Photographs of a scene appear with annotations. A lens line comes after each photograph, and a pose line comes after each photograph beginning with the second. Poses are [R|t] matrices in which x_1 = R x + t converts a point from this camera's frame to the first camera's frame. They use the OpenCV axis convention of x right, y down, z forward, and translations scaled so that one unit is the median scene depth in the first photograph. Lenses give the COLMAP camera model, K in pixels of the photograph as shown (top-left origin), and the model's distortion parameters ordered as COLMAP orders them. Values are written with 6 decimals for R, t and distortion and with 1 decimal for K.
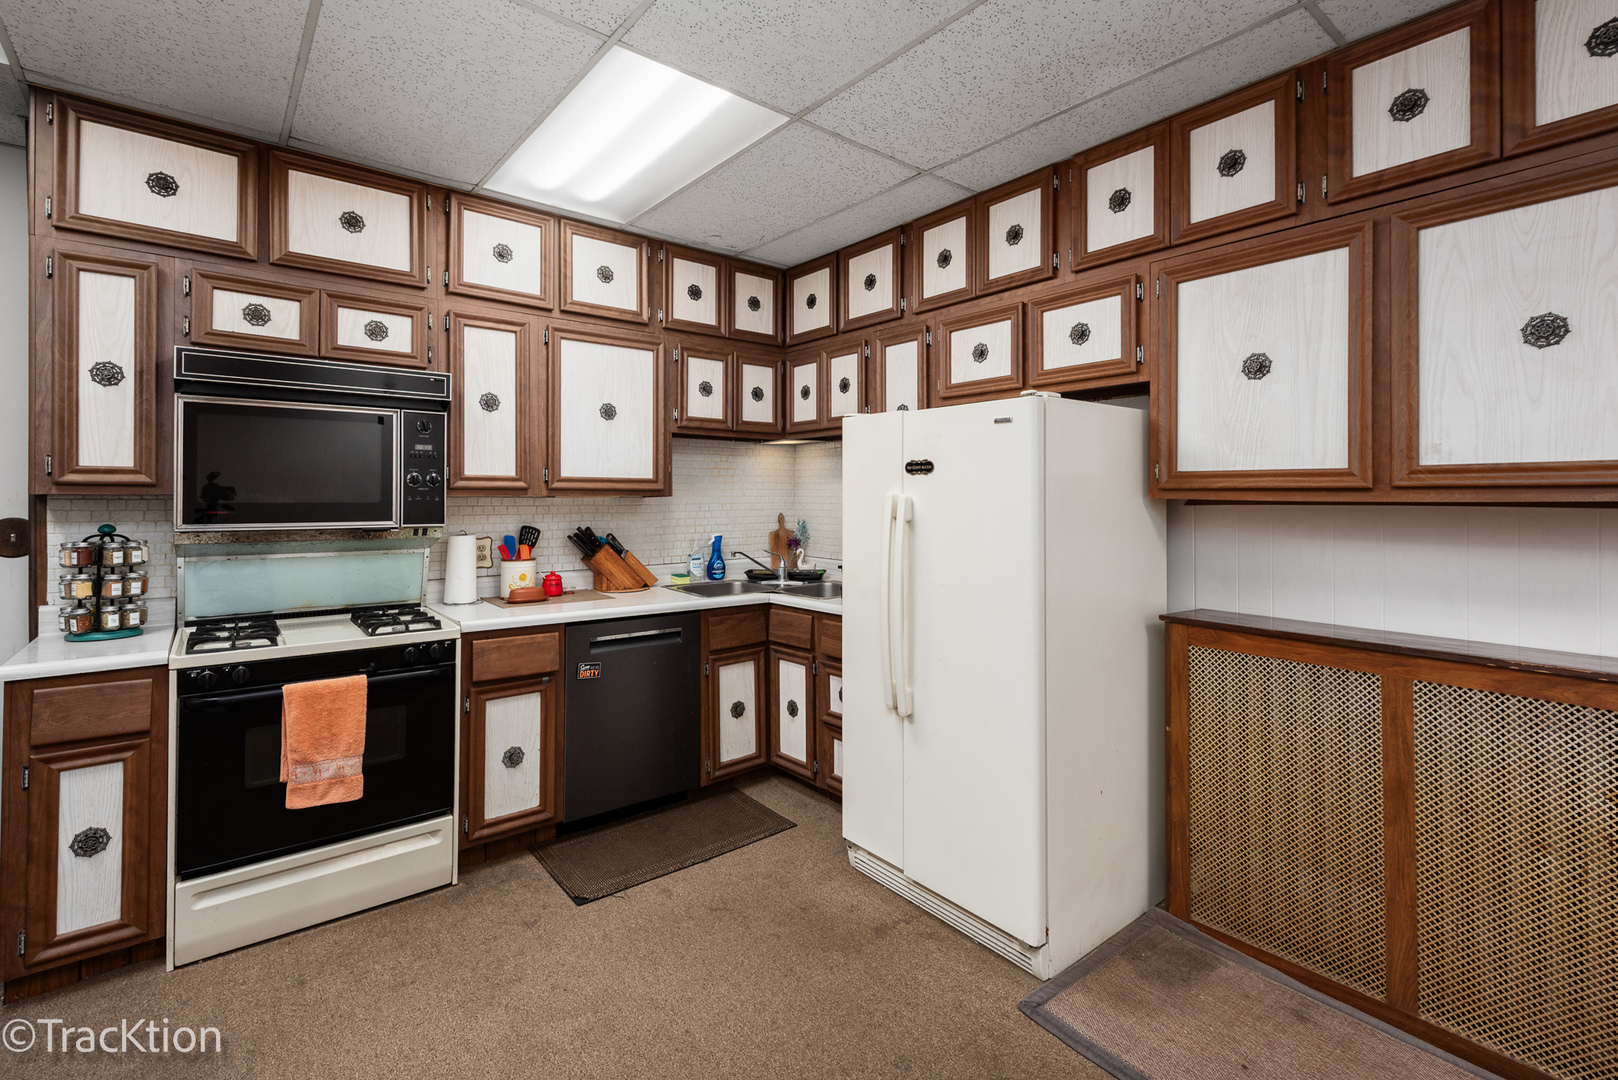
lens RADIAL K [[727.8, 0, 810.8], [0, 727.8, 500.3], [0, 0, 1]] dist [-0.000837, -0.000556]
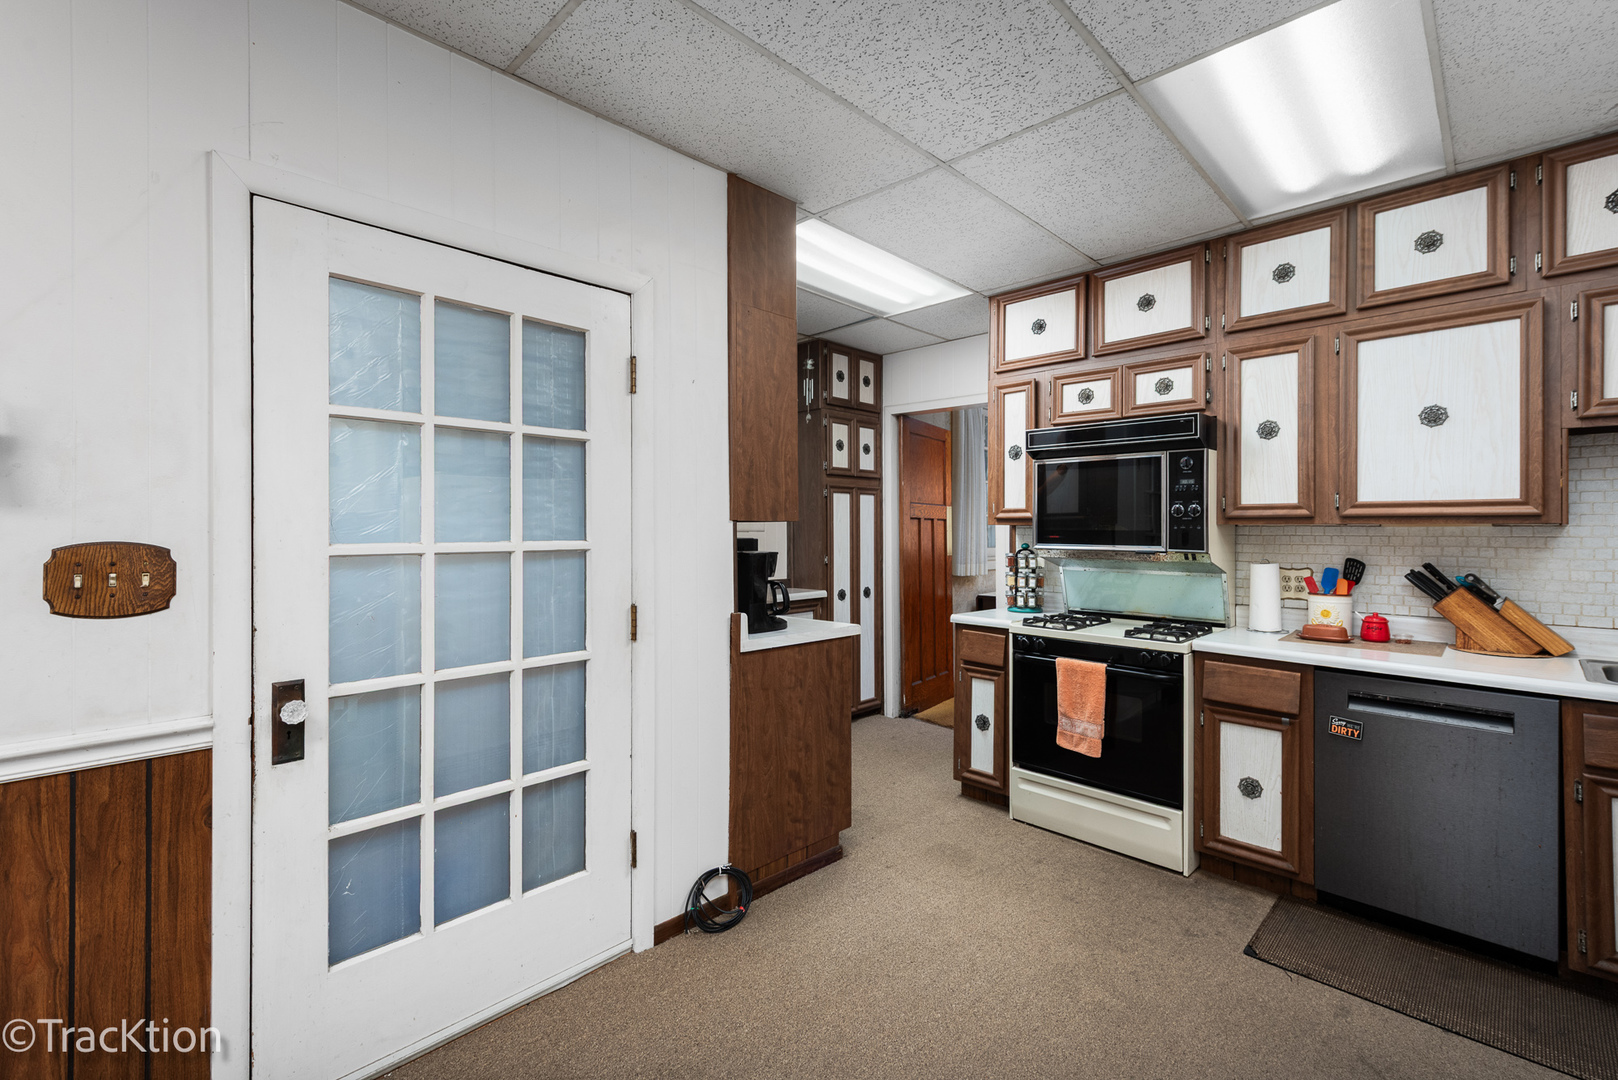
lens RADIAL K [[693.0, 0, 809.0], [0, 693.0, 540.0], [0, 0, 1]] dist [0.000433, -0.000351]
pose [[0.100115, 0.014635, -0.994868, 0.479016], [-0.005425, 0.999885, 0.014163, 0.005361], [0.994961, 0.003979, 0.100183, 0.312838]]
